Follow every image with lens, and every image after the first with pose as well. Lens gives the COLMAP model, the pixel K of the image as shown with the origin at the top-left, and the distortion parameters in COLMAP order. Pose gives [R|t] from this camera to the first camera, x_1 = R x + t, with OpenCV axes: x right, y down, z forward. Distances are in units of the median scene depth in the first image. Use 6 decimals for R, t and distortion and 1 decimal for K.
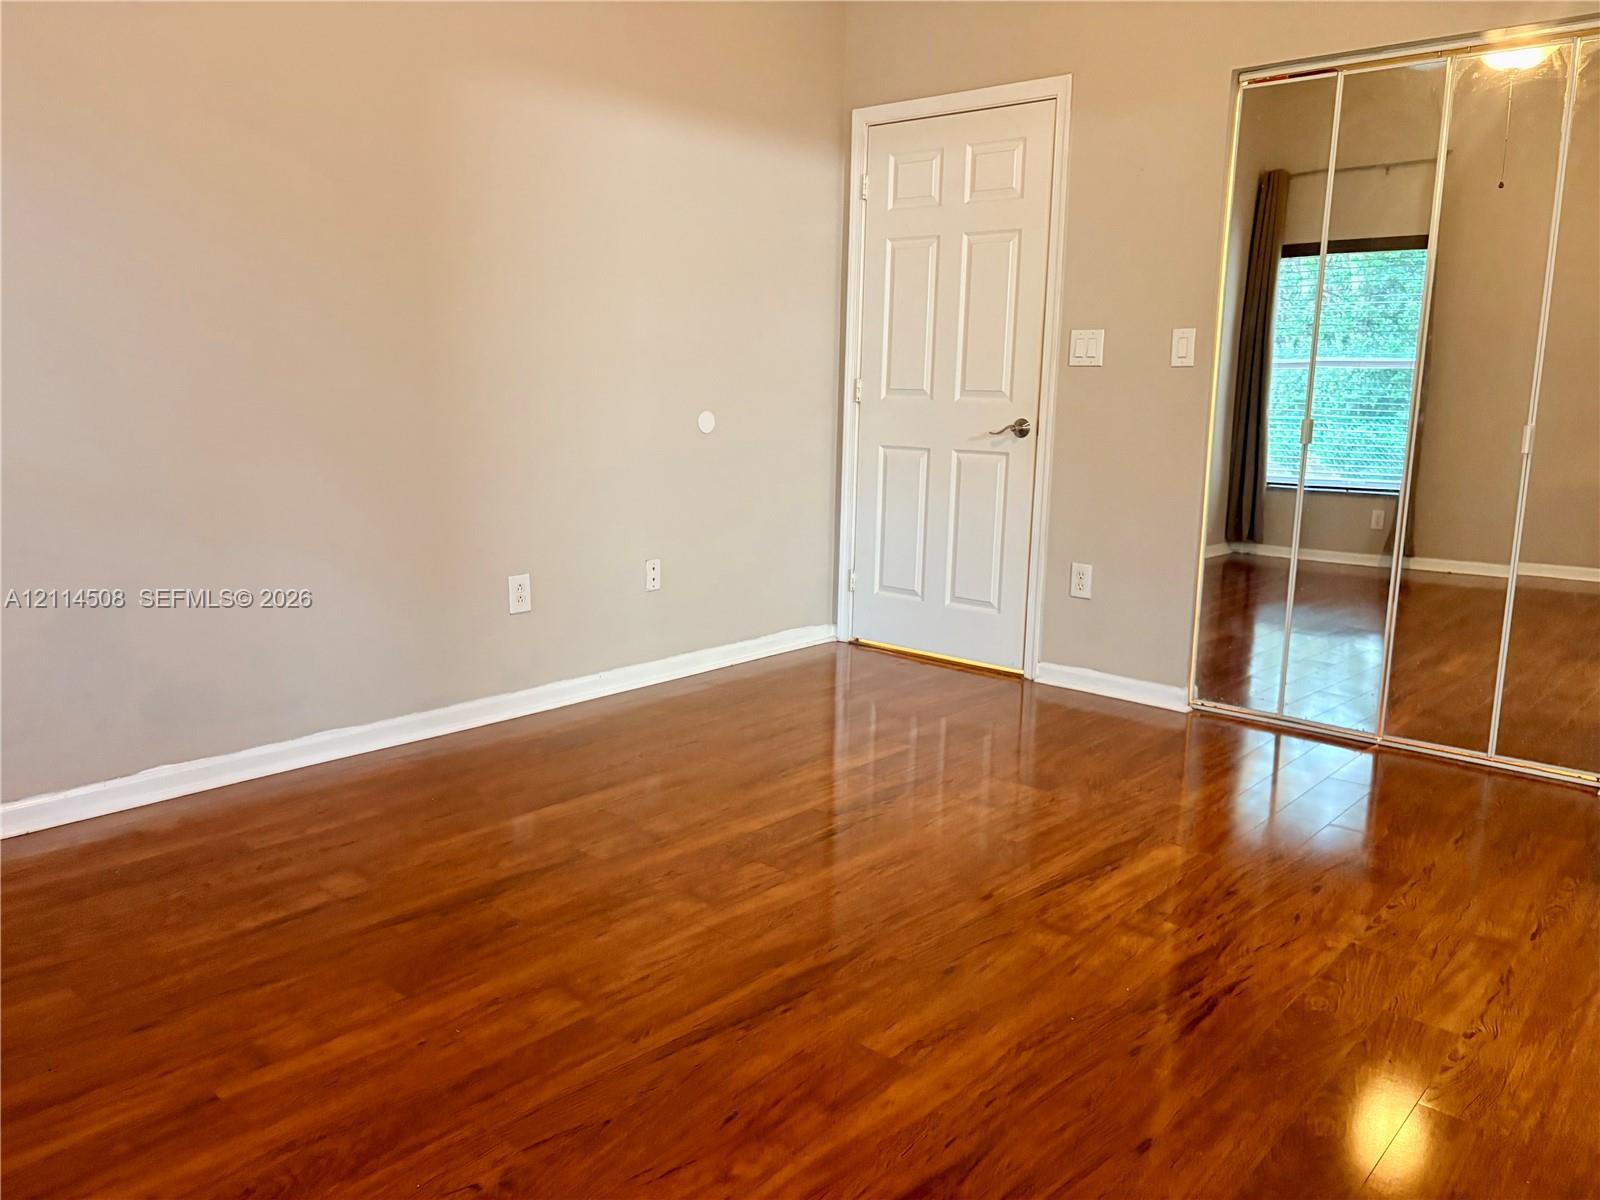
lens RADIAL K [[1218.9, 0, 799.6], [0, 1218.9, 600.2], [0, 0, 1]] dist [0.039681, -0.048542]
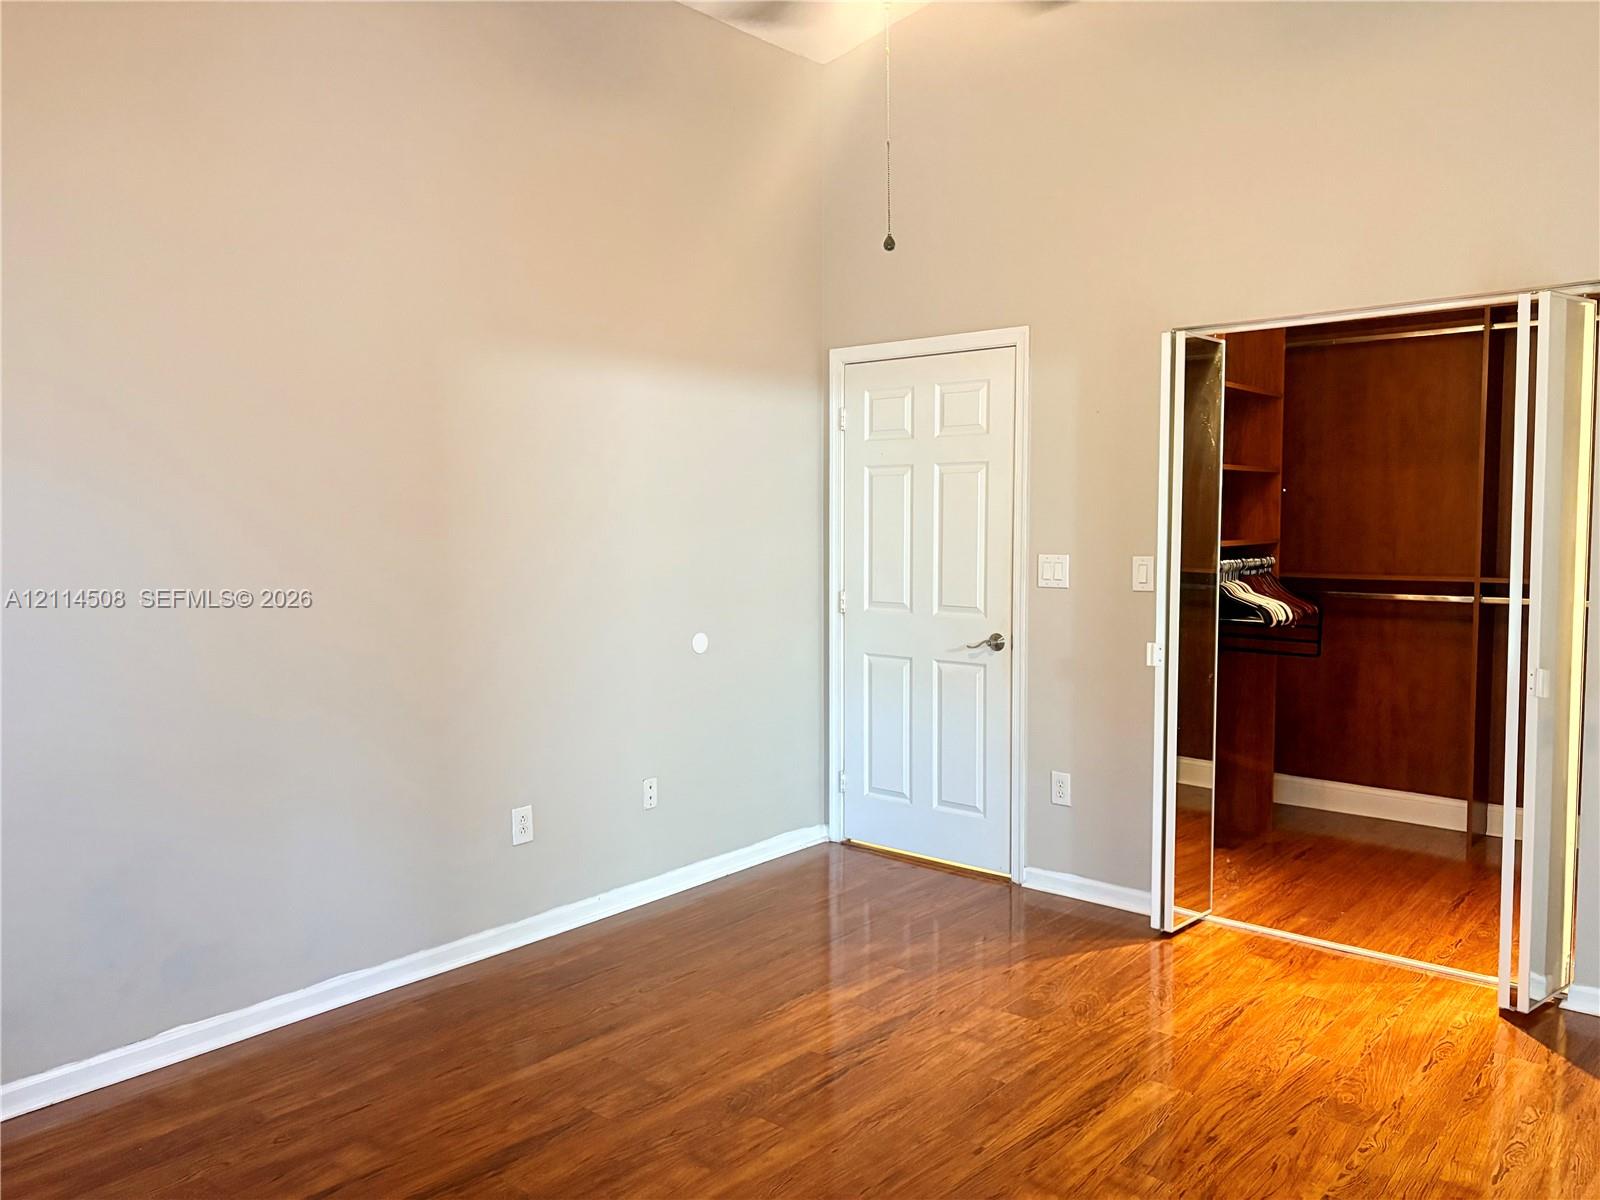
lens RADIAL K [[1218.9, 0, 806.8], [0, 1218.9, 595.2], [0, 0, 1]] dist [0.039681, -0.048542]
pose [[0.999580, -0.024948, 0.014763, 0.002717], [0.026421, 0.993596, -0.109855, -0.091685], [-0.011928, 0.110199, 0.993838, -0.069804]]
